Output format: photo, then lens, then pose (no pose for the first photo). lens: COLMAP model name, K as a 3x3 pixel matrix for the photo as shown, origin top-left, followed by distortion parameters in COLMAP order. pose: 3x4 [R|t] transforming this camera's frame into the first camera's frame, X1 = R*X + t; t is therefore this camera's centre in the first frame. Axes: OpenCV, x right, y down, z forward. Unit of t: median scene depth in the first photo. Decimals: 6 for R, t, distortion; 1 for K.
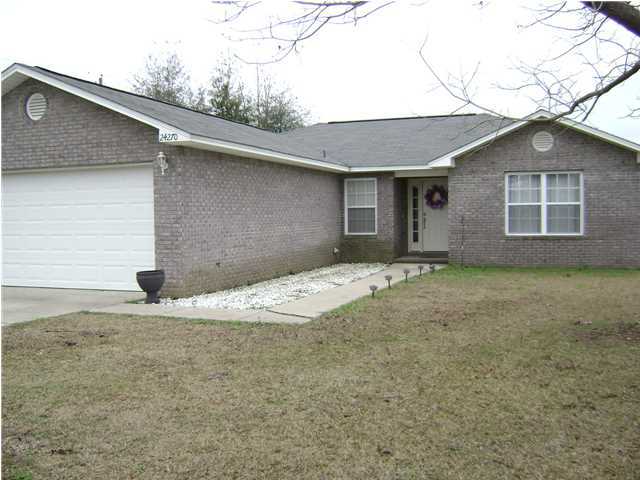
lens RADIAL K [[673.3, 0, 320.0], [0, 673.3, 240.0], [0, 0, 1]] dist [-0.146866, 0.109272]
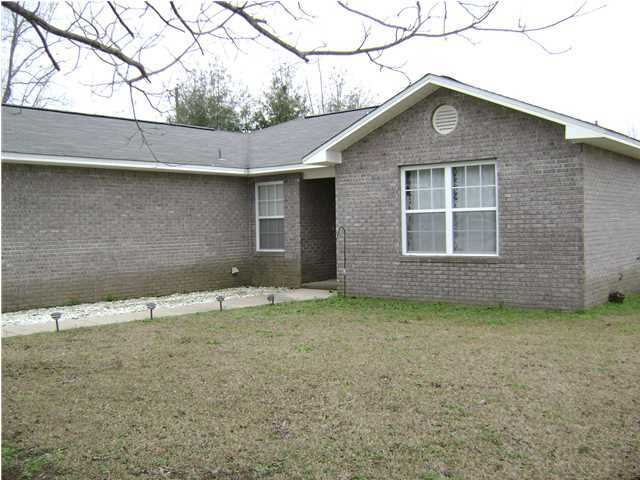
lens RADIAL K [[673.3, 0, 320.0], [0, 673.3, 240.0], [0, 0, 1]] dist [-0.146866, 0.109272]
pose [[0.936608, 0.002113, -0.350373, 0.456140], [-0.006513, 0.999914, -0.011381, -0.014935], [0.350319, 0.012942, 0.936541, 0.300601]]
